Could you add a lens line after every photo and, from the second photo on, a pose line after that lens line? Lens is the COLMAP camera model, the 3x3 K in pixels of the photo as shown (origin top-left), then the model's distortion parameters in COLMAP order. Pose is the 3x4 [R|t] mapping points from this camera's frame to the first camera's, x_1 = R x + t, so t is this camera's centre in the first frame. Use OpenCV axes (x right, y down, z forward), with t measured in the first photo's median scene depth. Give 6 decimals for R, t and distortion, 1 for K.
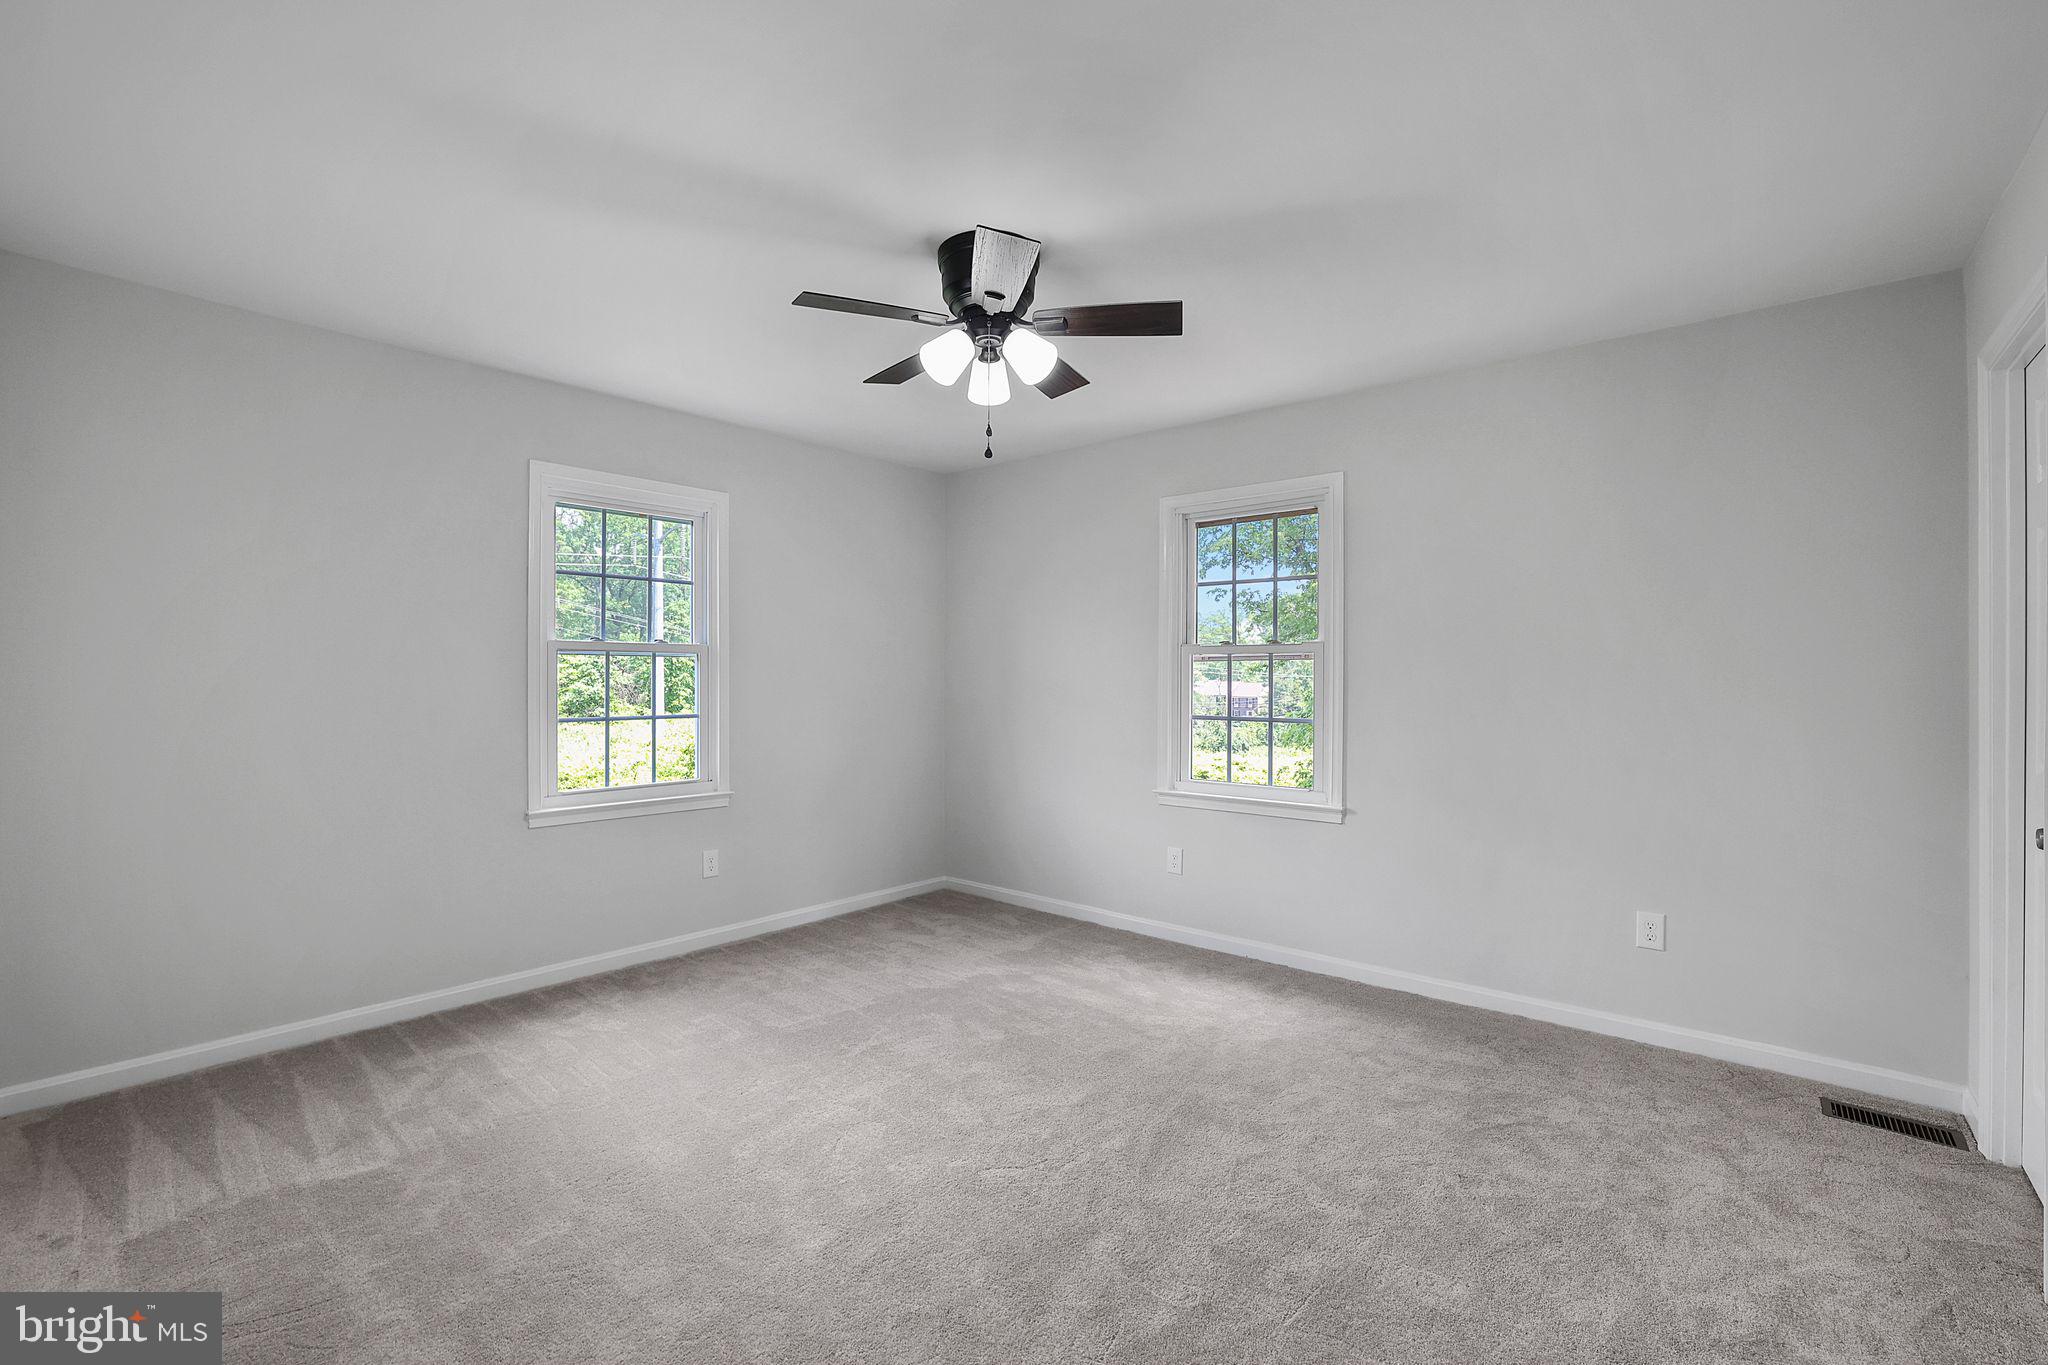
lens RADIAL K [[897.7, 0, 1010.3], [0, 897.7, 681.3], [0, 0, 1]] dist [-0.042360, 0.015322]
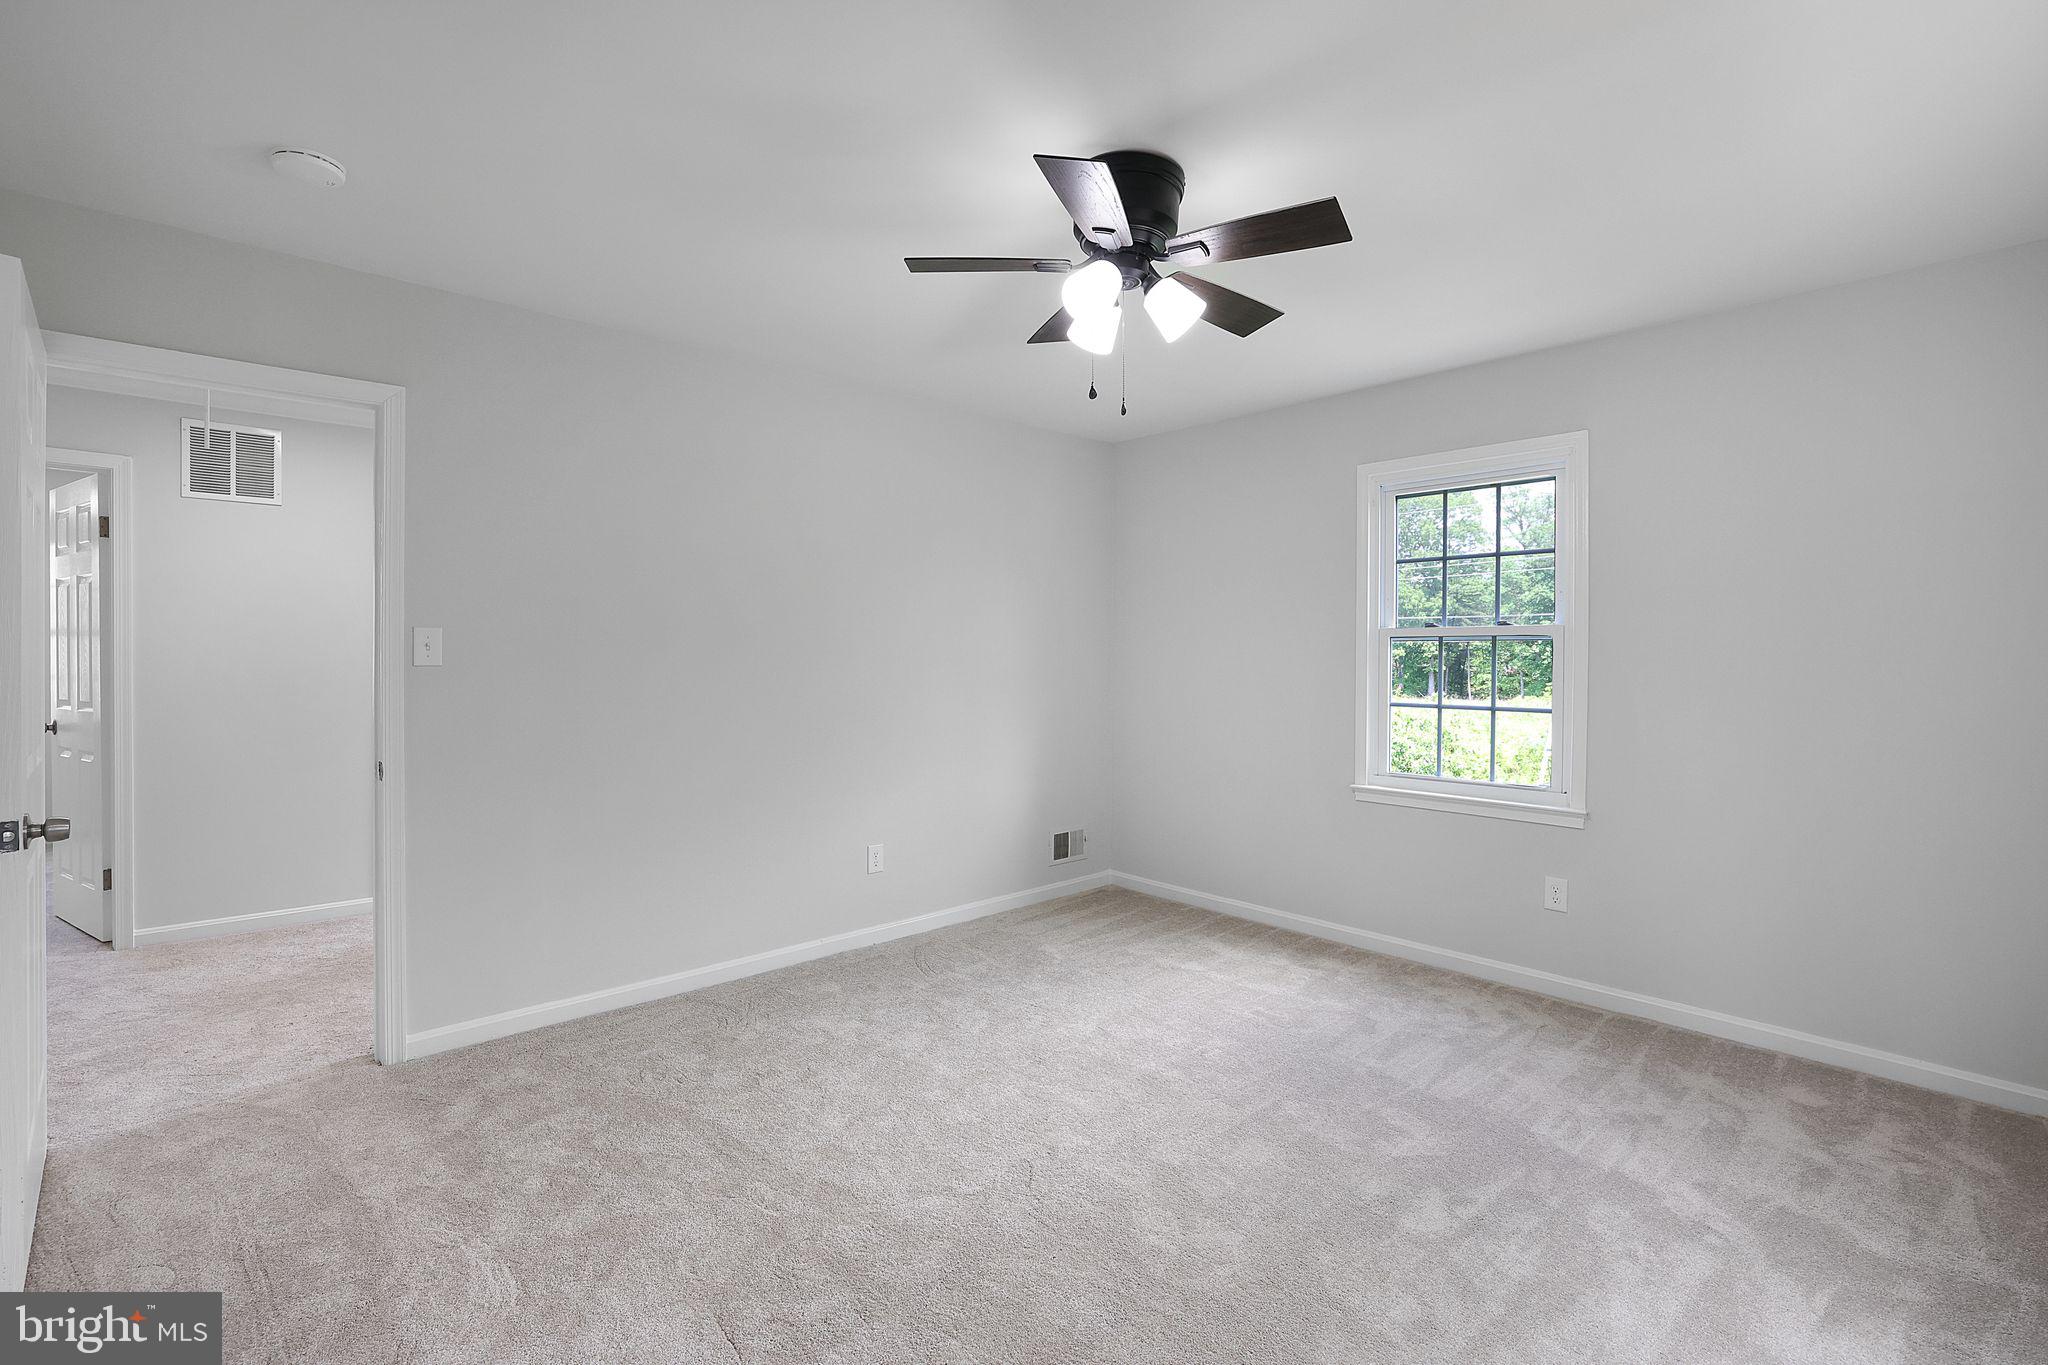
lens RADIAL K [[897.7, 0, 1002.4], [0, 897.7, 666.8], [0, 0, 1]] dist [-0.042360, 0.015322]
pose [[-0.129347, 0.006036, -0.991581, 0.552869], [-0.010080, 0.999922, 0.007402, -0.003186], [0.991548, 0.010952, -0.129276, 0.638071]]
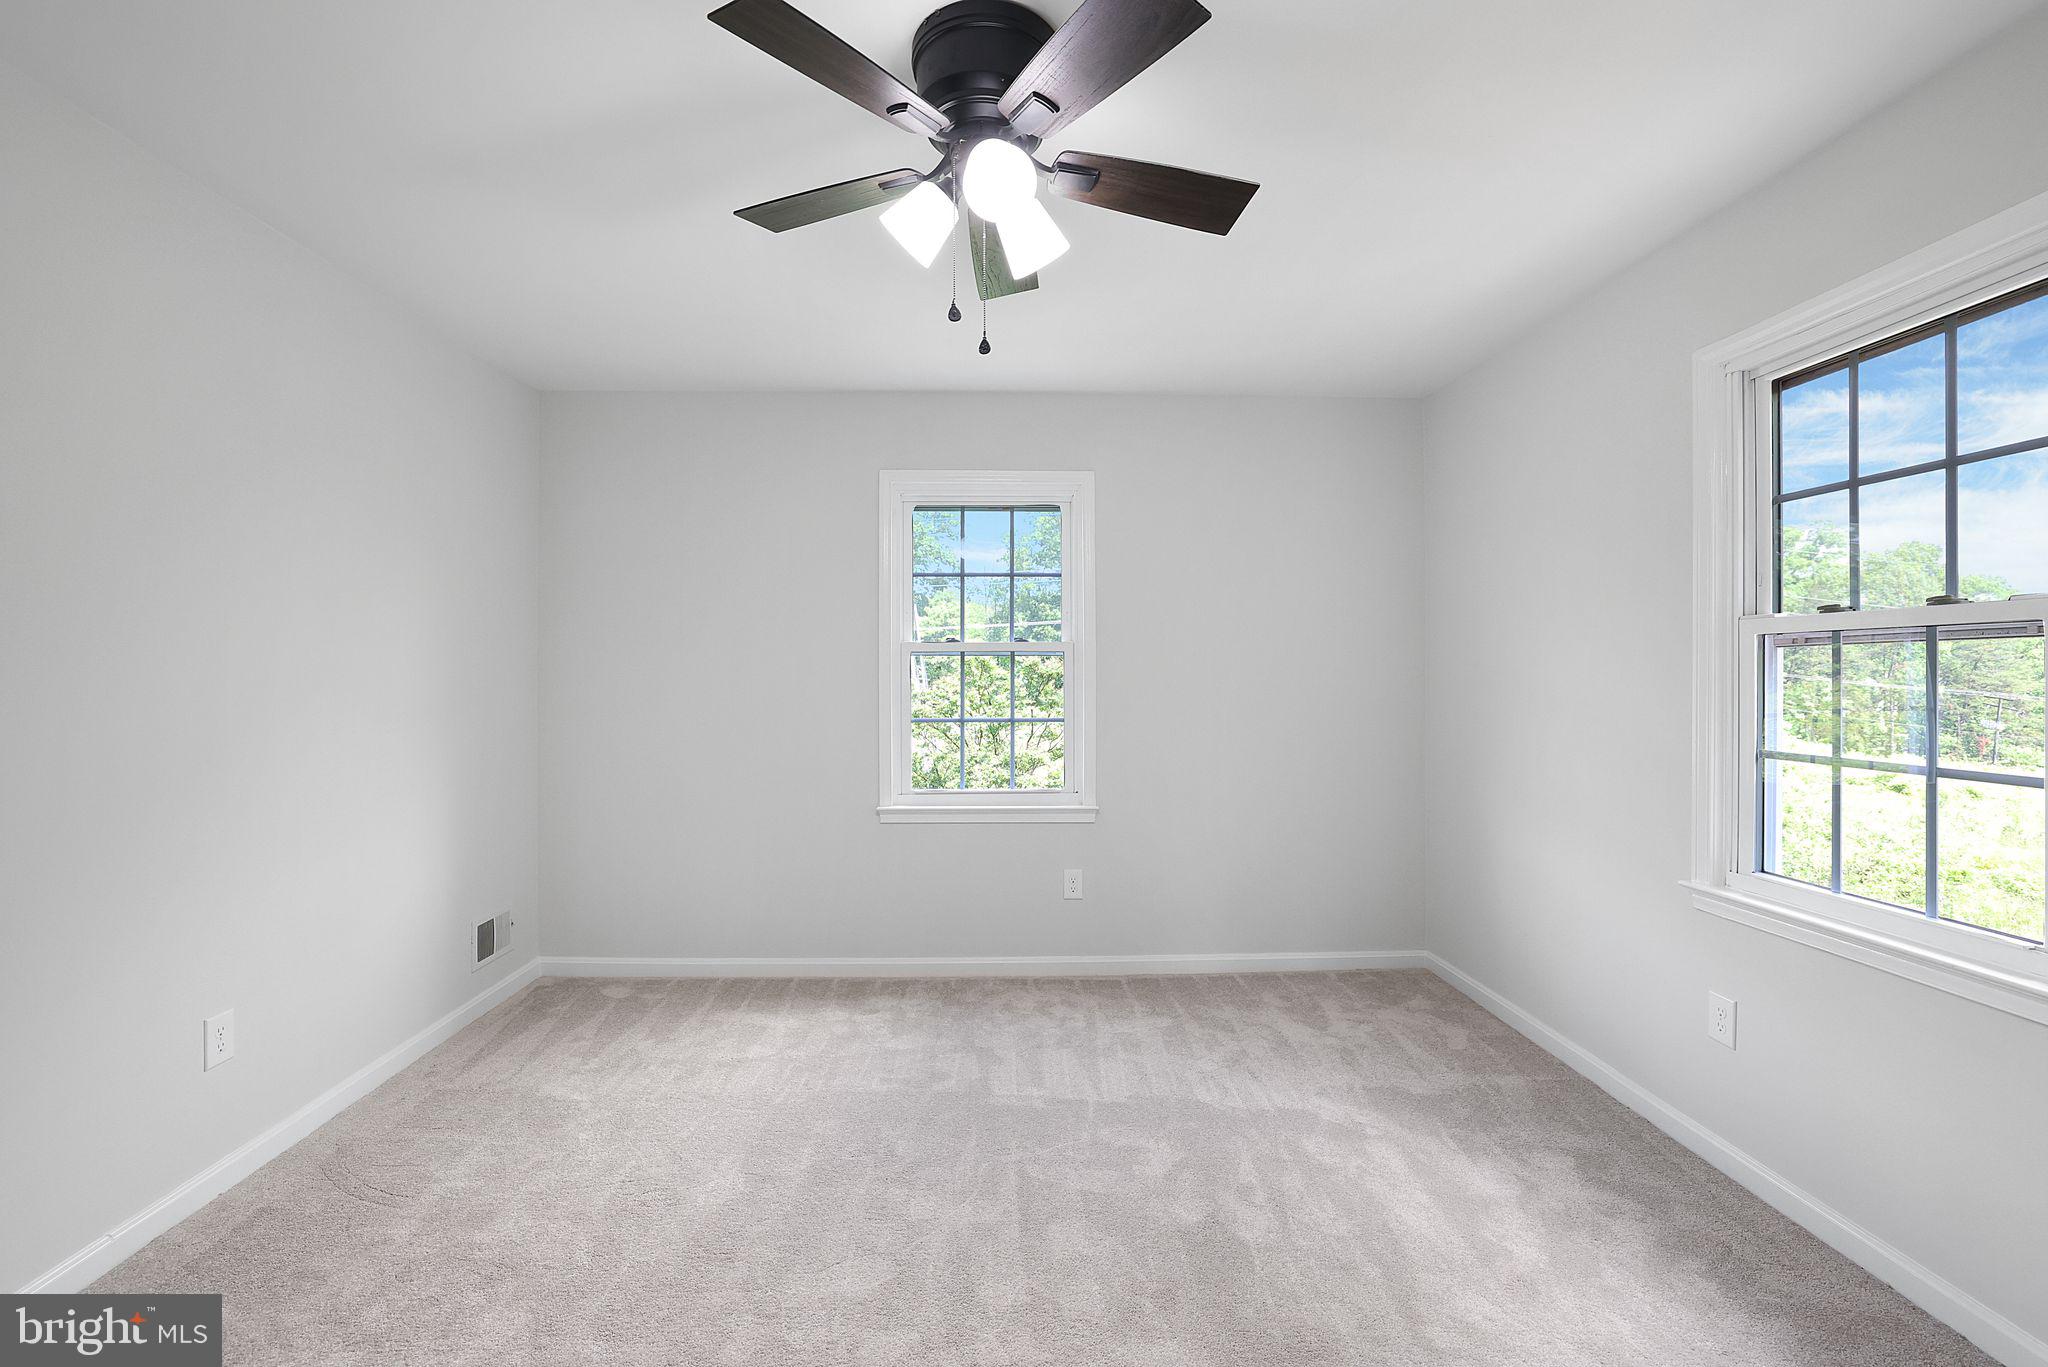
lens RADIAL K [[897.7, 0, 1014.8], [0, 897.7, 671.2], [0, 0, 1]] dist [-0.042360, 0.015322]
pose [[0.677510, -0.006429, -0.735486, 0.309426], [-0.001125, 0.999952, -0.009777, -0.002322], [0.735513, 0.007452, 0.677470, 0.360223]]
